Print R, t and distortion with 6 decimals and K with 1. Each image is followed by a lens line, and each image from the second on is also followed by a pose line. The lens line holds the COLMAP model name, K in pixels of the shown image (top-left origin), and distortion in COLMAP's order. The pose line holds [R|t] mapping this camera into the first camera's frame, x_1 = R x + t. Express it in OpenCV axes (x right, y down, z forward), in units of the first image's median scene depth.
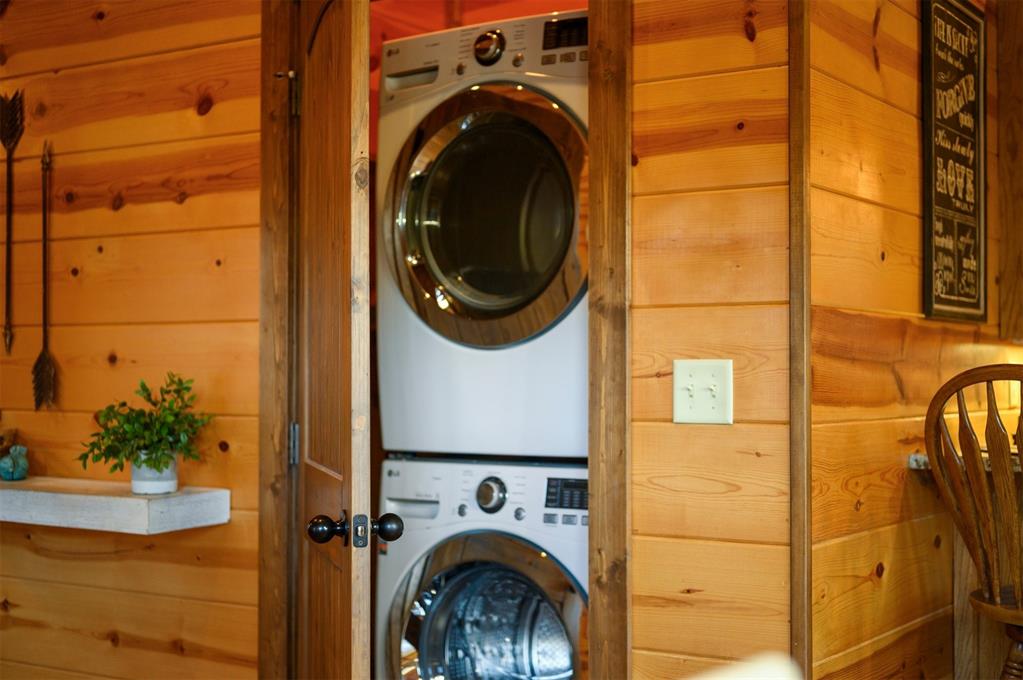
lens RADIAL K [[1484.6, 0, 511.5], [0, 1484.6, 340.0], [0, 0, 1]] dist [0.005242, -0.009551]
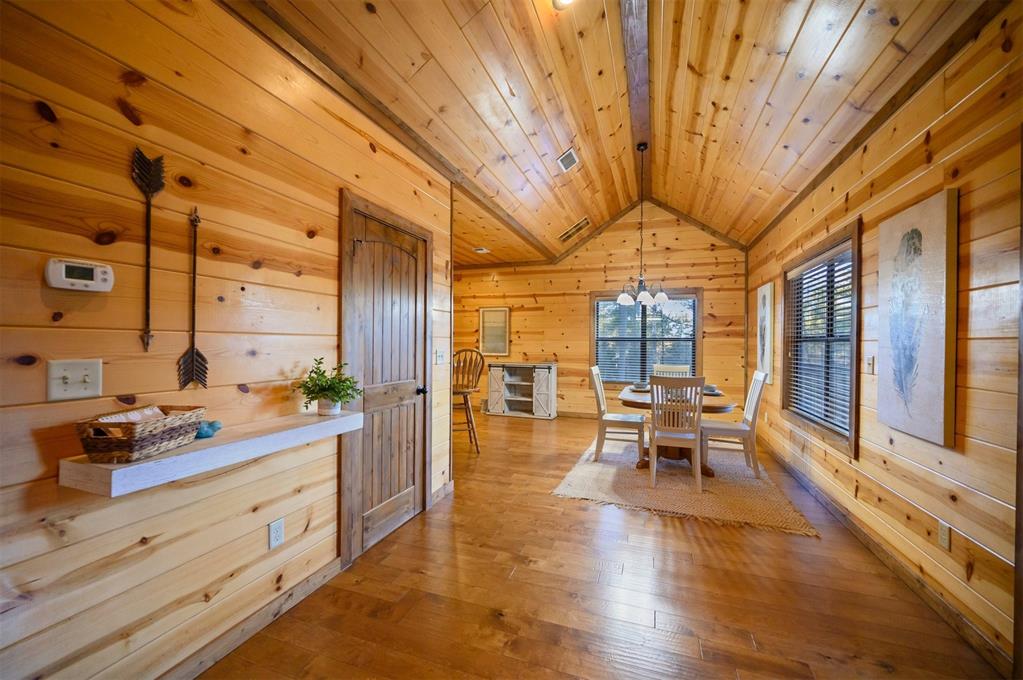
lens RADIAL K [[405.3, 0, 511.8], [0, 405.3, 341.8], [0, 0, 1]] dist [-0.000608, 0.000119]
pose [[-0.236727, -0.000518, 0.971576, -0.828304], [-0.030737, 0.999503, -0.006956, -0.006728], [-0.971090, -0.031510, -0.236625, 0.834469]]
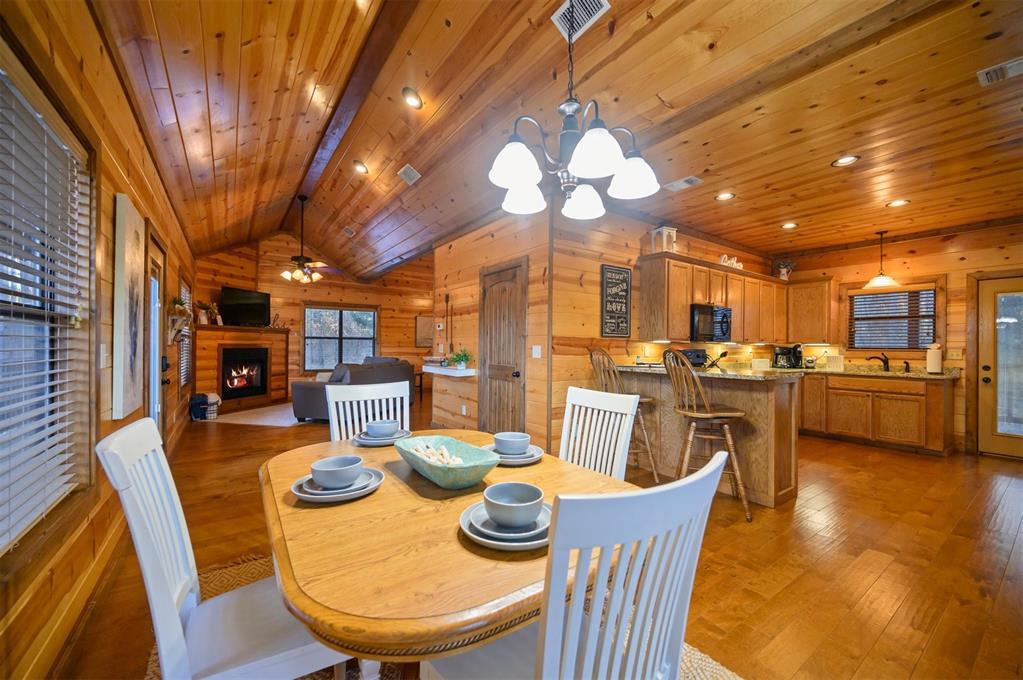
lens RADIAL K [[405.3, 0, 511.8], [0, 405.3, 341.8], [0, 0, 1]] dist [-0.000608, 0.000119]
pose [[0.928448, 0.006847, -0.371400, 0.448151], [-0.001968, 0.999907, 0.013514, -0.015484], [0.371458, -0.011816, 0.928375, -0.277301]]
